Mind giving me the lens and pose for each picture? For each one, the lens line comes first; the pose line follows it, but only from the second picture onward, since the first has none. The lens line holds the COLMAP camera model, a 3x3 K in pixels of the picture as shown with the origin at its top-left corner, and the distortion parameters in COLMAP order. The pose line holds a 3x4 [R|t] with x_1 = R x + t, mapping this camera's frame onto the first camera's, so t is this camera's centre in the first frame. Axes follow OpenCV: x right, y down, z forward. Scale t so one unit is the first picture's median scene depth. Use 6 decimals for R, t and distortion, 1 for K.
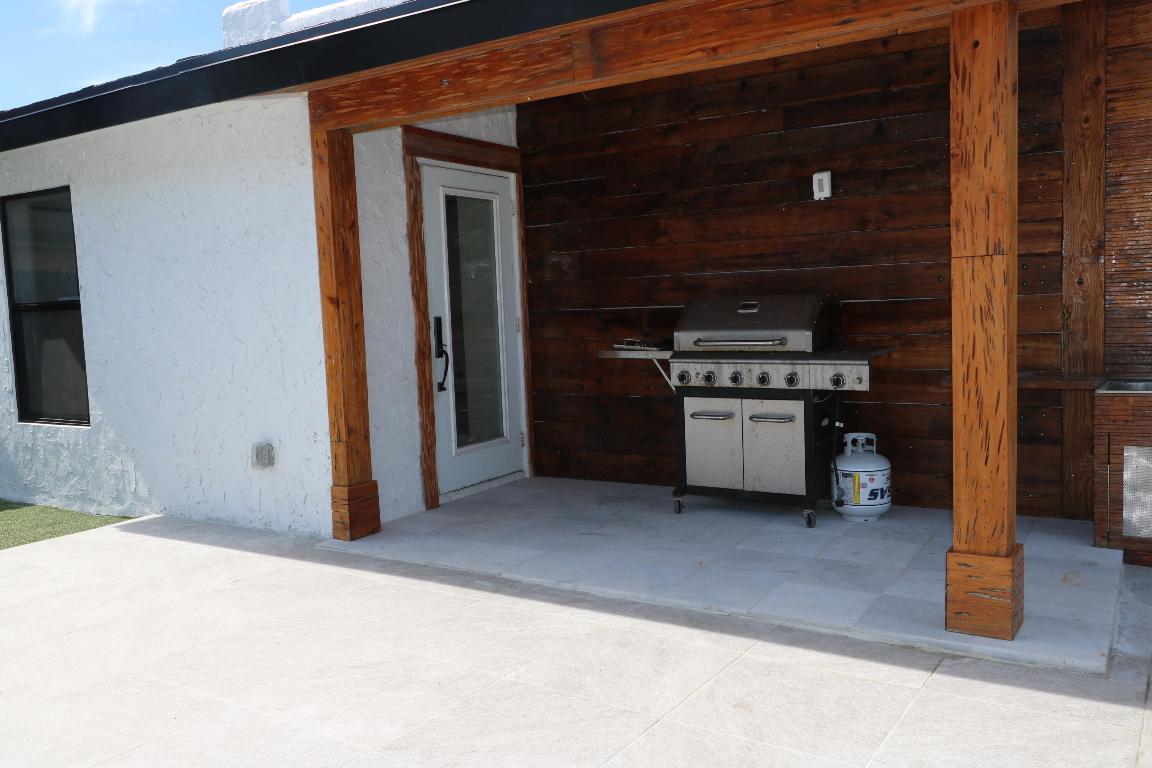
lens RADIAL K [[937.5, 0, 575.8], [0, 937.5, 389.8], [0, 0, 1]] dist [0.000622, -0.007209]
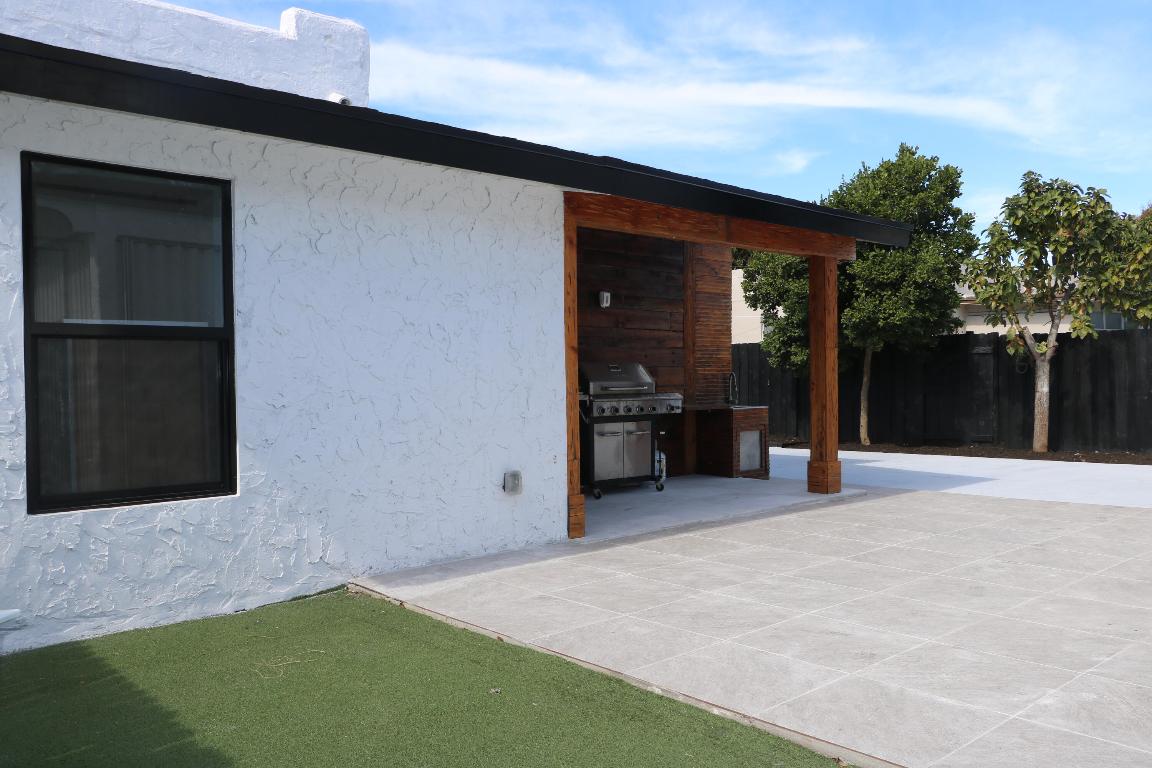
lens RADIAL K [[937.5, 0, 575.4], [0, 937.5, 379.1], [0, 0, 1]] dist [0.000622, -0.007209]
pose [[0.252834, 0.027505, 0.967119, -1.404042], [0.087101, 0.994890, -0.051066, 0.010956], [-0.963581, 0.097148, 0.249146, 0.633864]]
